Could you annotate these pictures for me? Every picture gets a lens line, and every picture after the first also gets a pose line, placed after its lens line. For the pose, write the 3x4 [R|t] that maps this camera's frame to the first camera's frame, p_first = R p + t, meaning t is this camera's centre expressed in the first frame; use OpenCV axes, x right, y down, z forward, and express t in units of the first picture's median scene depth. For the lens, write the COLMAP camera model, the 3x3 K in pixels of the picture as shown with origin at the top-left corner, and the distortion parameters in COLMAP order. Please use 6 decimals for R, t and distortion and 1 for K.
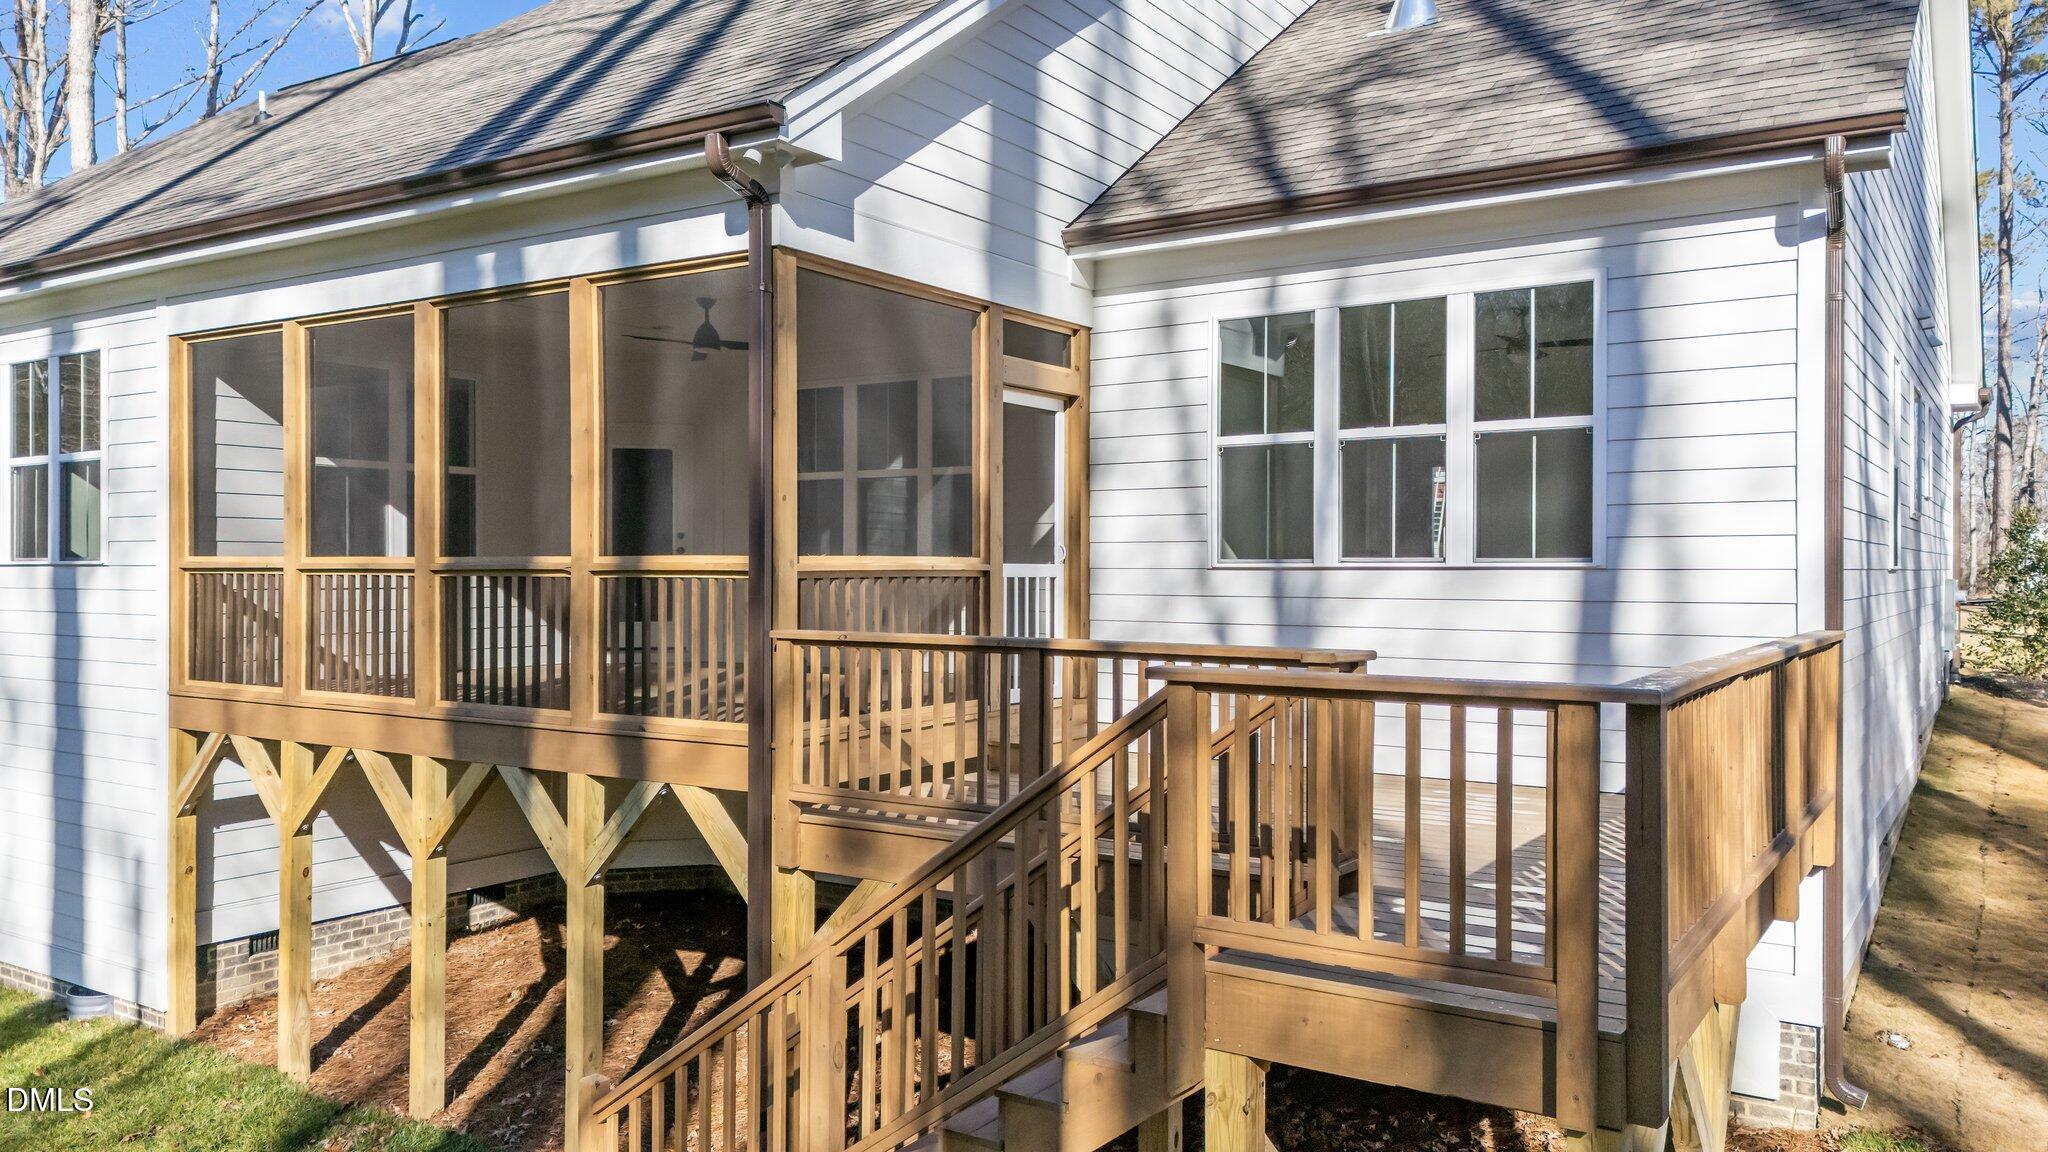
lens RADIAL K [[1470.7, 0, 1024.0], [0, 1470.7, 576.0], [0, 0, 1]] dist [0.051545, -0.004599]
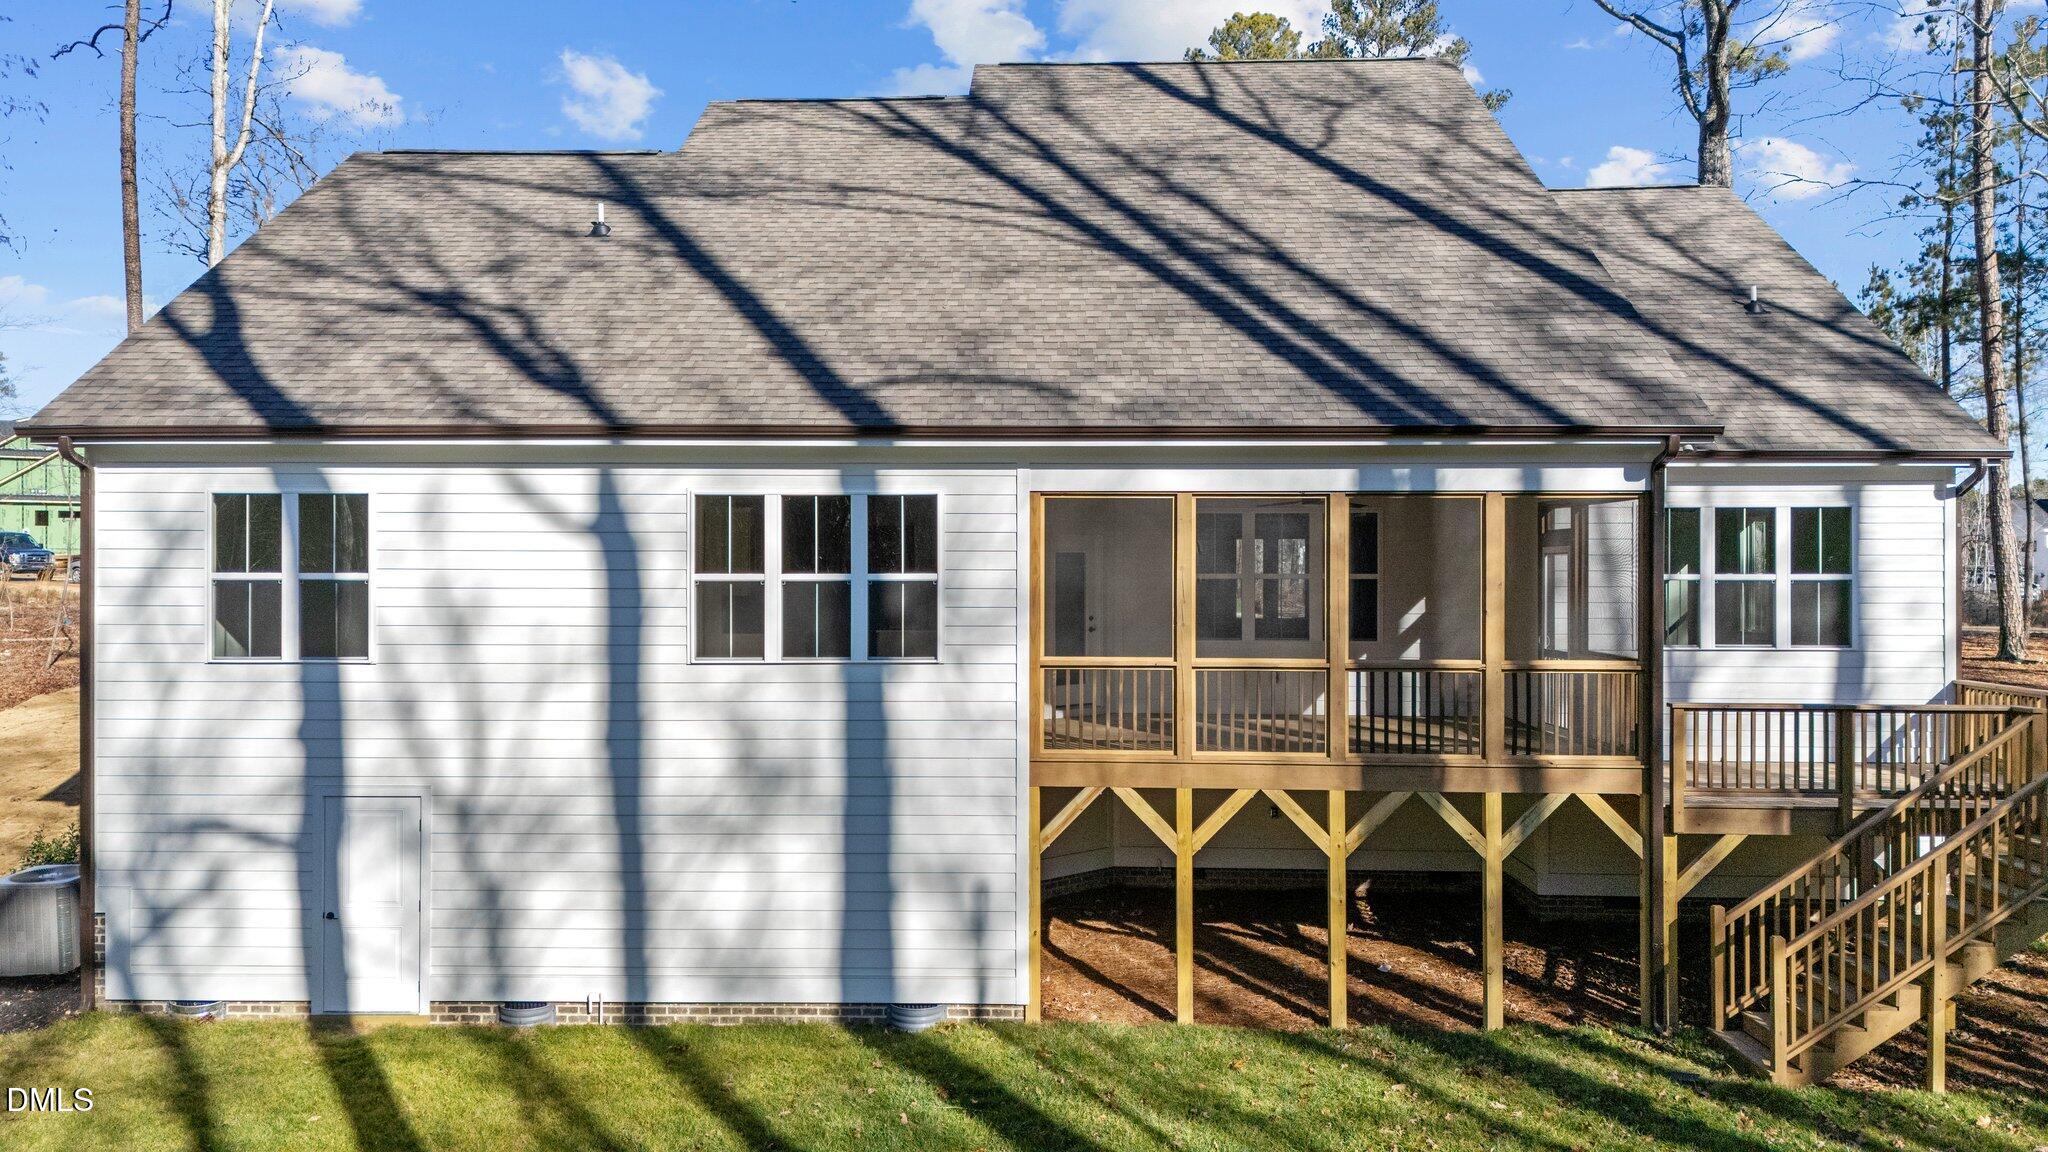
lens RADIAL K [[1521.7, 0, 1024.0], [0, 1521.7, 576.0], [0, 0, 1]] dist [0.050258, -0.003423]
pose [[0.853044, -0.004311, 0.521822, -1.572603], [0.002235, 0.999987, 0.004607, -0.112554], [-0.521835, -0.002764, 0.853042, -0.180555]]
